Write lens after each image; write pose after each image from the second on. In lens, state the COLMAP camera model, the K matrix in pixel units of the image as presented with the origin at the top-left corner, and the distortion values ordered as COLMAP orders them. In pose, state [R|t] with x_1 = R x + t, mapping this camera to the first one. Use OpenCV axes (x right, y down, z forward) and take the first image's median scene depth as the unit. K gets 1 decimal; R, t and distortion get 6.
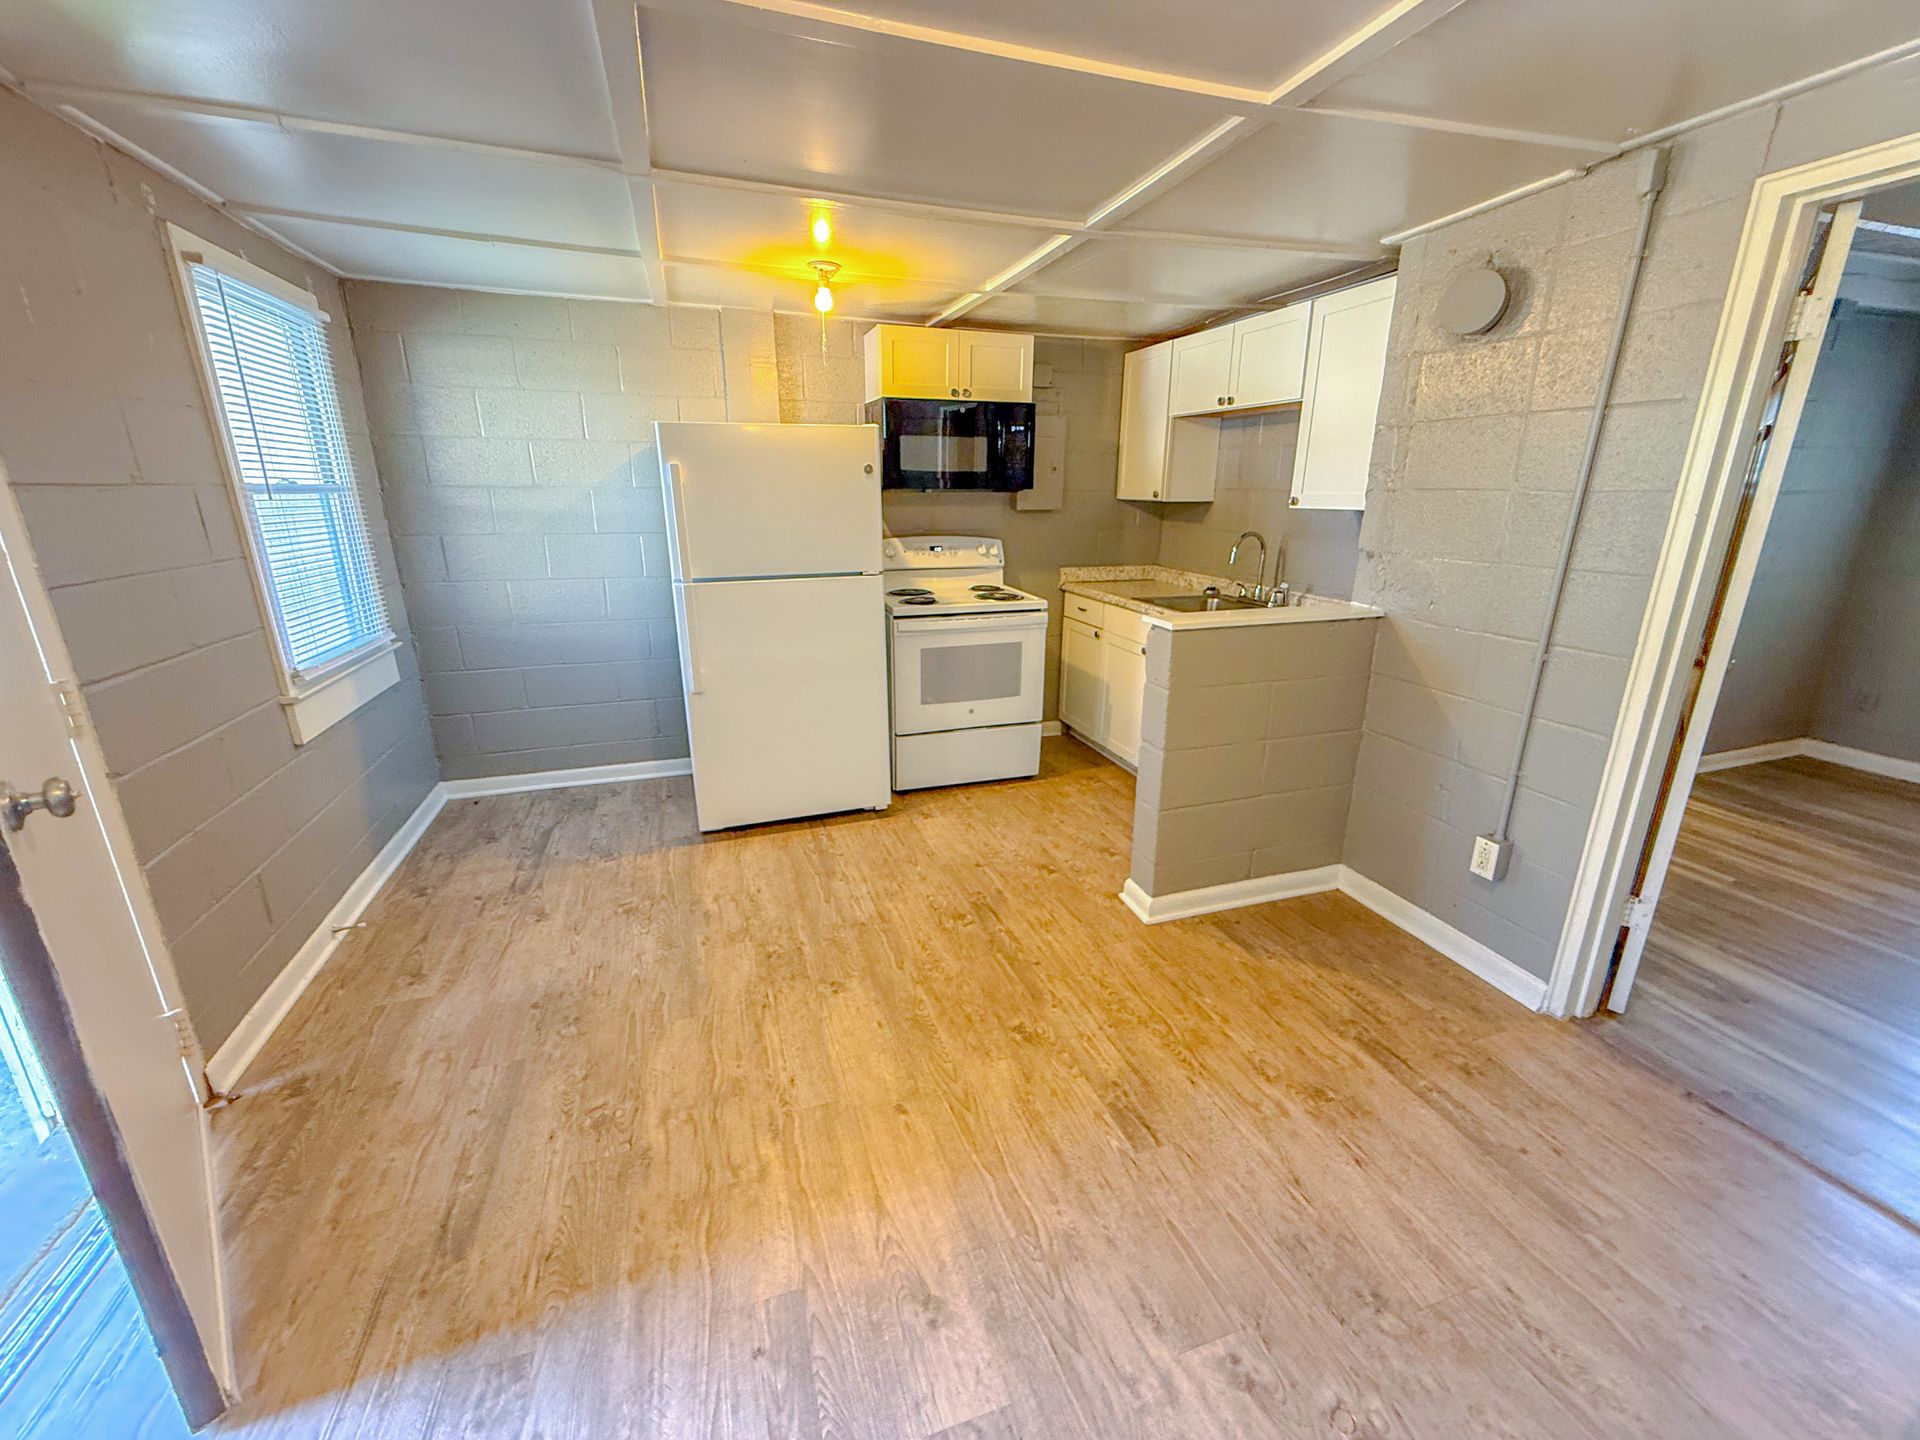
lens RADIAL K [[762.8, 0, 951.0], [0, 762.8, 717.6], [0, 0, 1]] dist [0.000645, 0.000234]
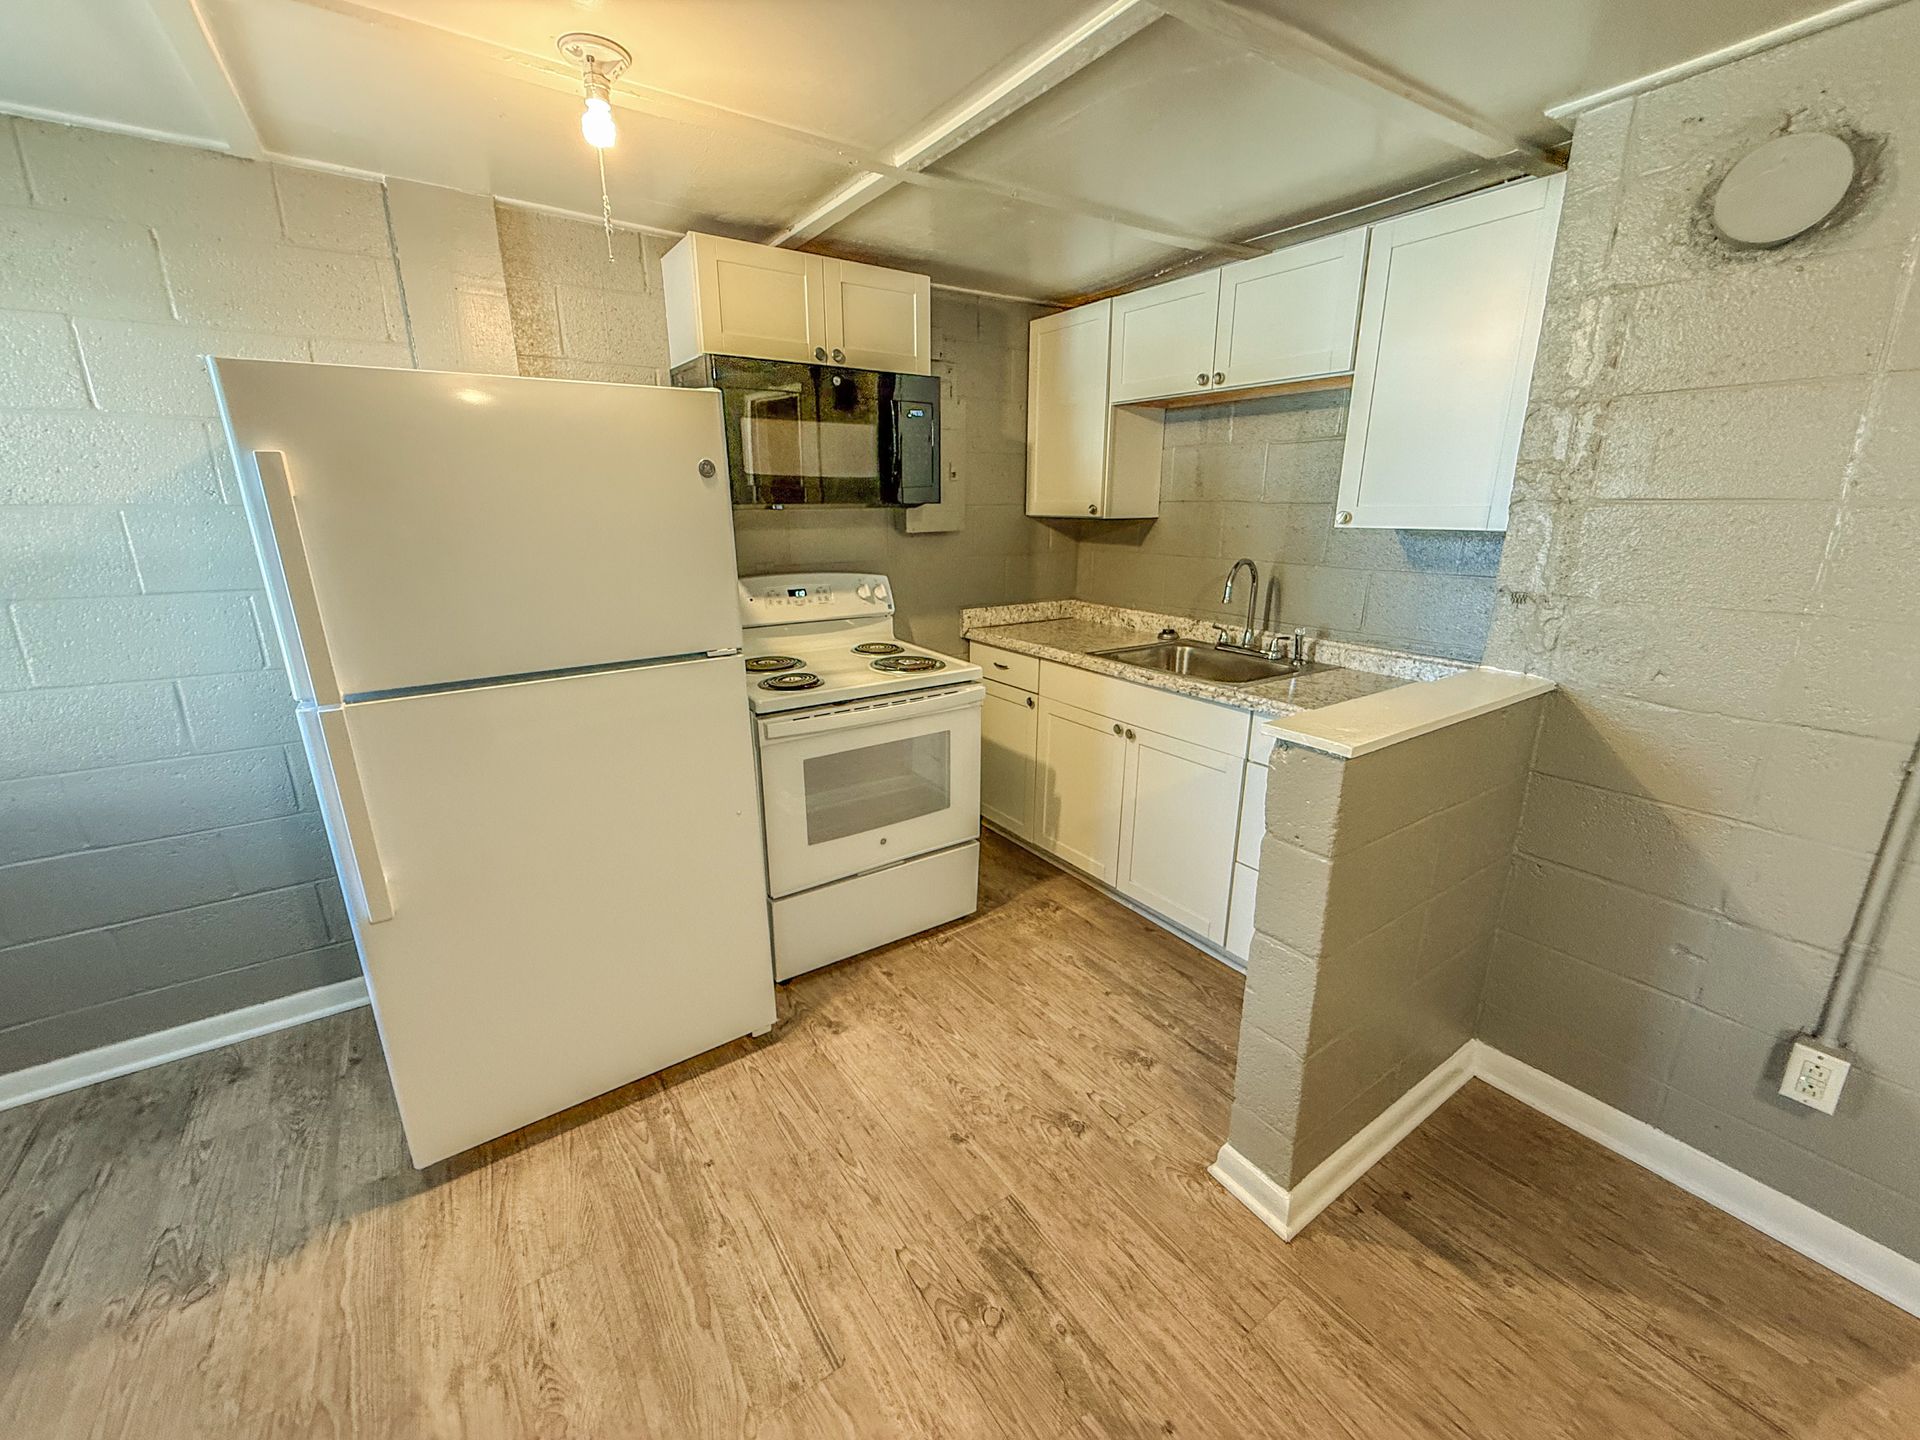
lens RADIAL K [[762.8, 0, 951.0], [0, 762.8, 717.6], [0, 0, 1]] dist [0.000645, 0.000234]
pose [[0.961296, -0.081053, 0.263327, -0.091297], [0.085363, 0.996338, -0.004945, -0.119529], [-0.261962, 0.027232, 0.964694, 0.395237]]
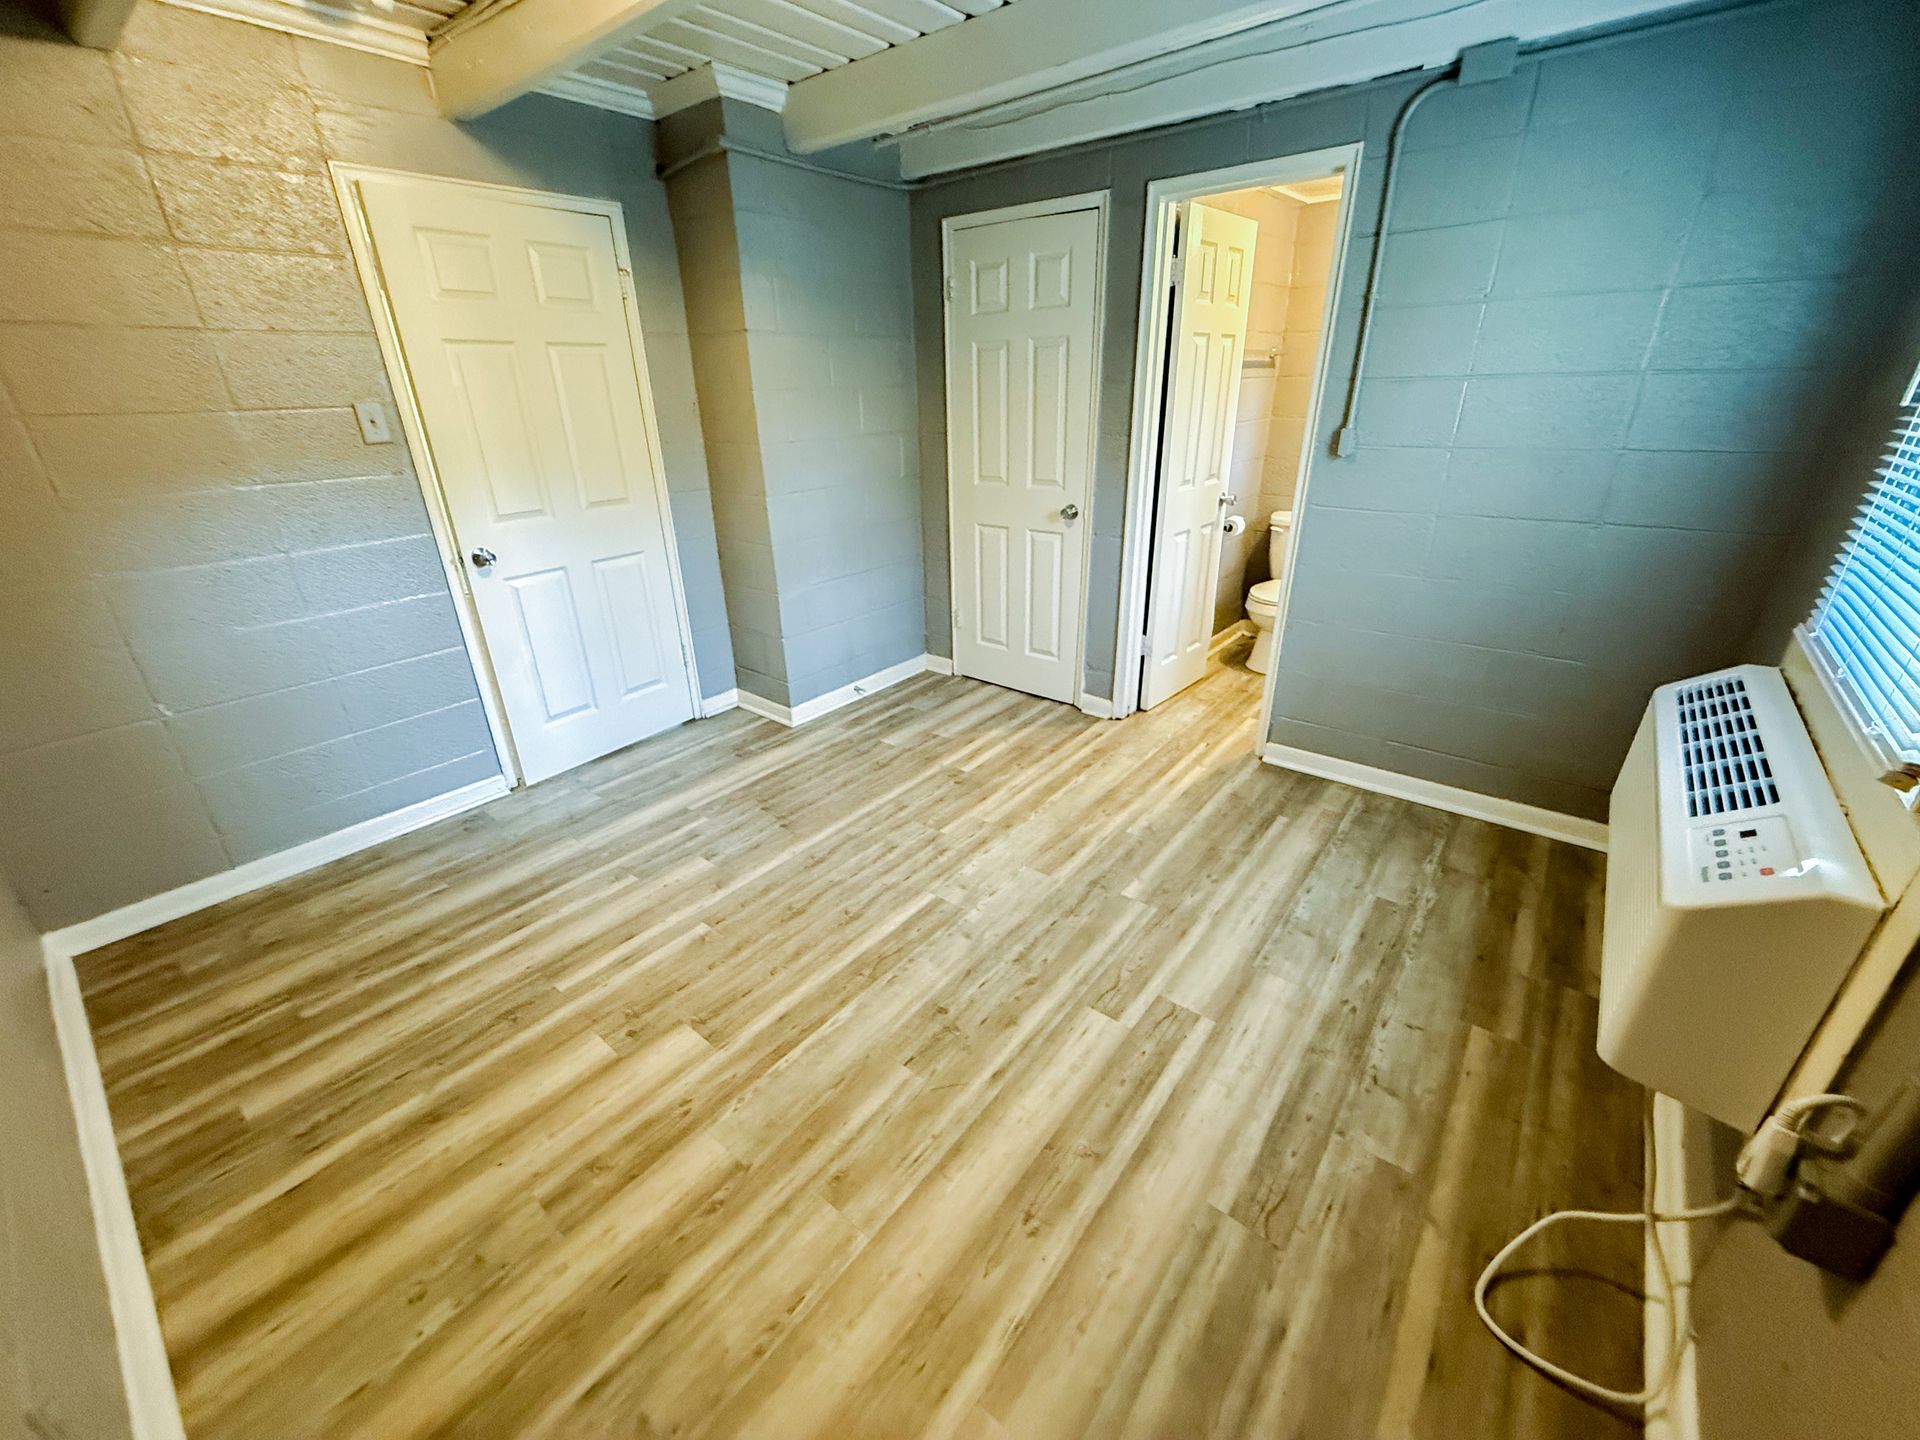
lens RADIAL K [[762.8, 0, 951.0], [0, 762.8, 717.6], [0, 0, 1]] dist [0.000645, 0.000234]
pose [[0.534918, 0.326639, -0.779211, 1.638335], [-0.222567, 0.944150, 0.242991, -0.098134], [0.815062, 0.043447, 0.577742, 0.336541]]
